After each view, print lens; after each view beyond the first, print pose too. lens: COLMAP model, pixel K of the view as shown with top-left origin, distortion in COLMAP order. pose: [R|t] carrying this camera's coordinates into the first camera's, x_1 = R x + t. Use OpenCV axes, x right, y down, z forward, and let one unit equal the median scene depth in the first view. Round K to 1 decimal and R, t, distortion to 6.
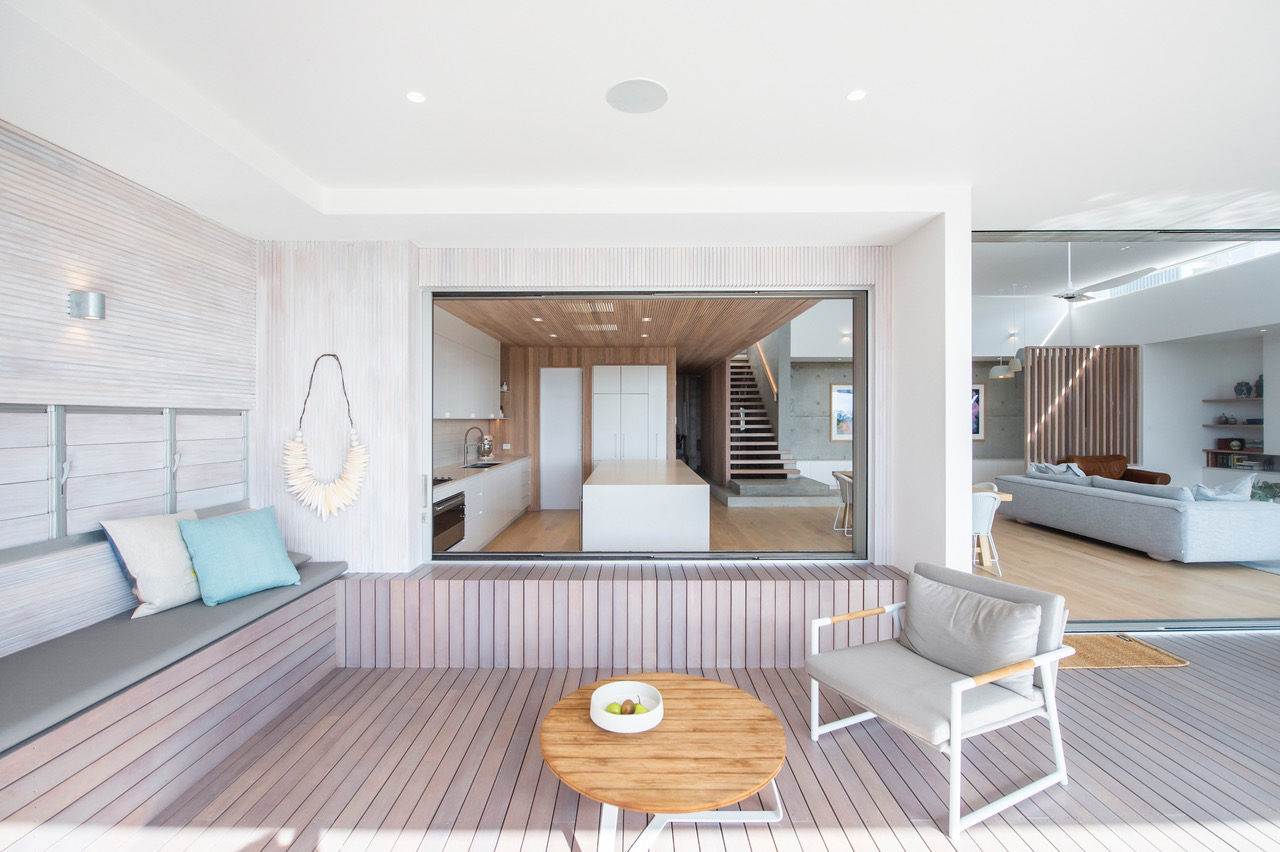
lens RADIAL K [[572.2, 0, 635.7], [0, 572.2, 419.7], [0, 0, 1]] dist [-0.017900, -0.000274]
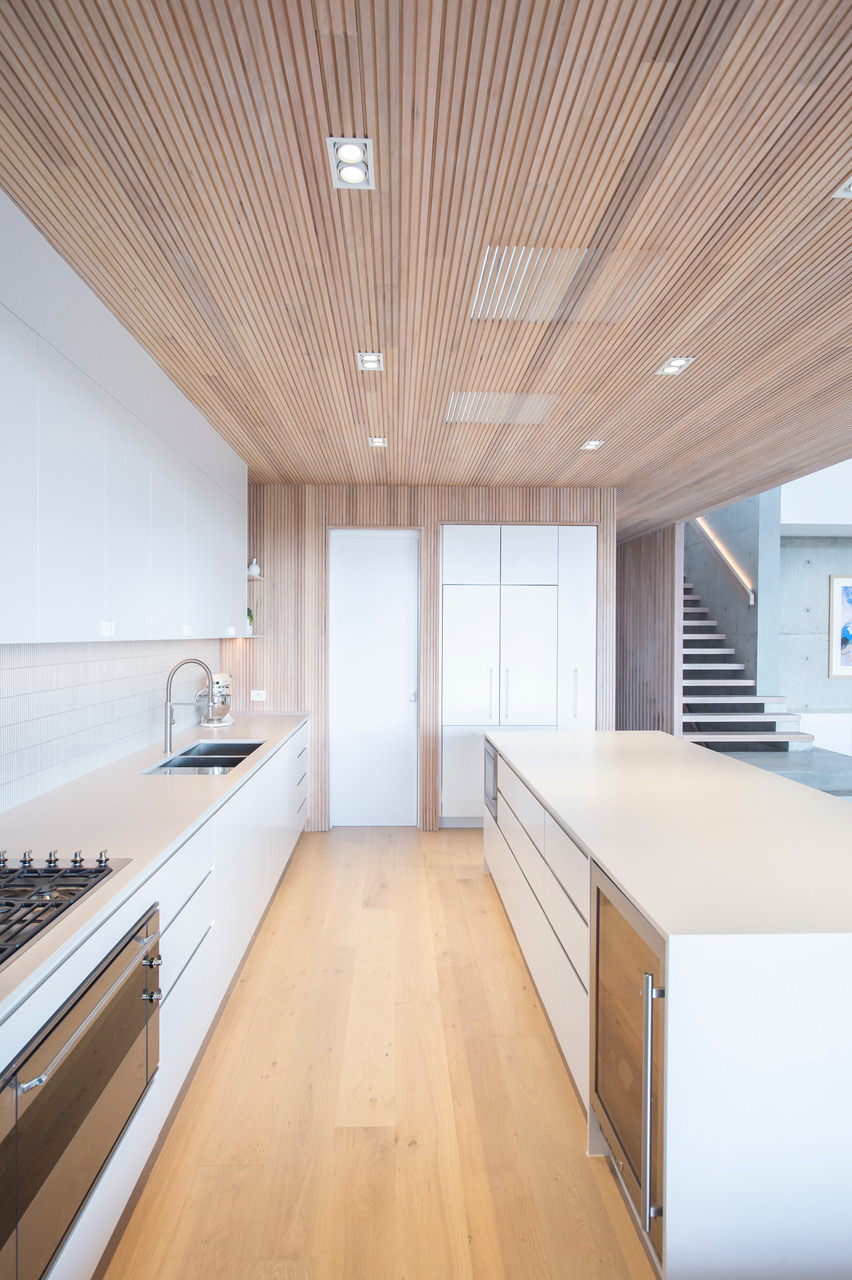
lens RADIAL K [[751.1, 0, 431.1], [0, 751.1, 643.8], [0, 0, 1]] dist [-0.007776, -0.001059]
pose [[0.999287, 0.003242, 0.037615, -0.268943], [-0.003723, 0.999912, 0.012717, -0.010716], [-0.037570, -0.012848, 0.999211, 0.945366]]
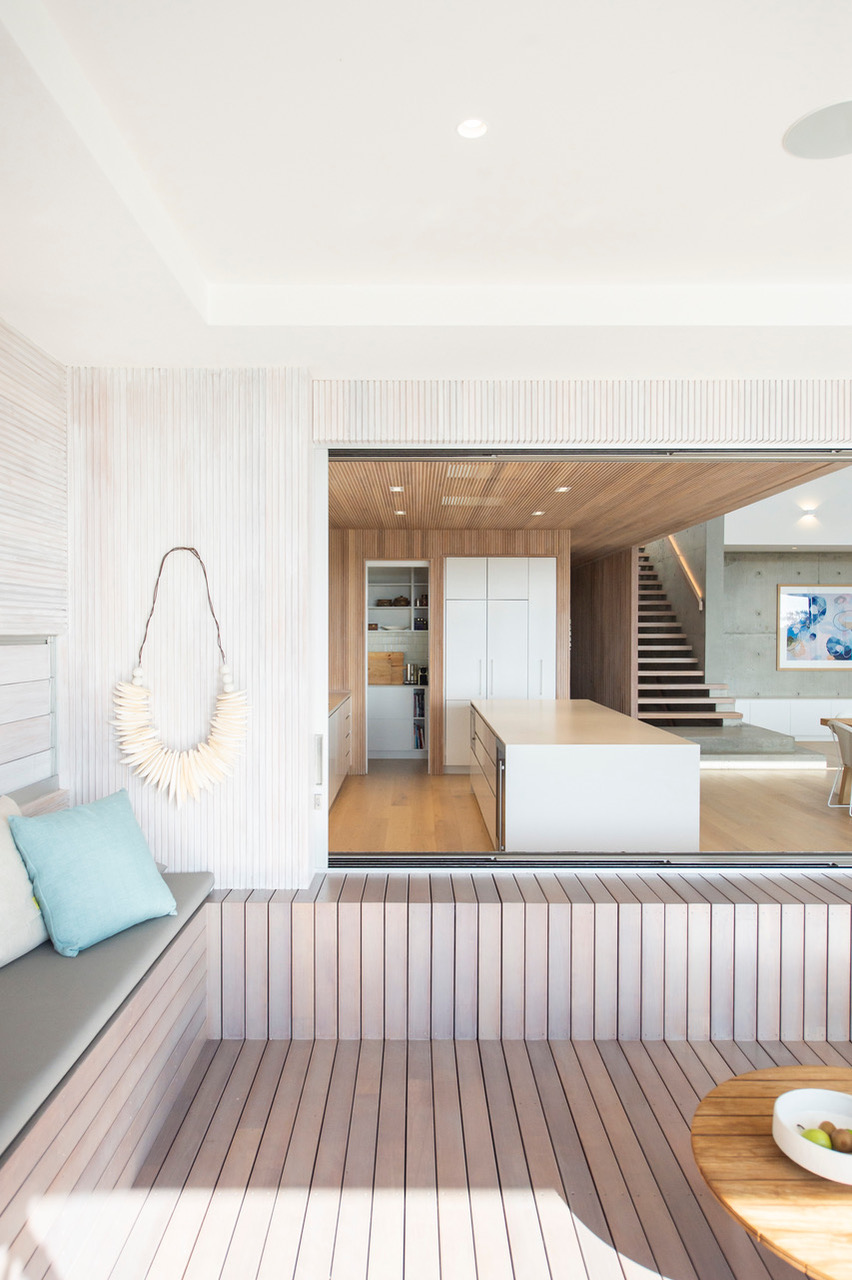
lens RADIAL K [[836.5, 0, 418.6], [0, 836.5, 643.6], [0, 0, 1]] dist [-0.003933, -0.001390]
pose [[0.999979, 0.001583, -0.006221, -0.250015], [-0.001499, 0.999909, 0.013404, -0.018958], [0.006242, -0.013395, 0.999891, 0.060159]]
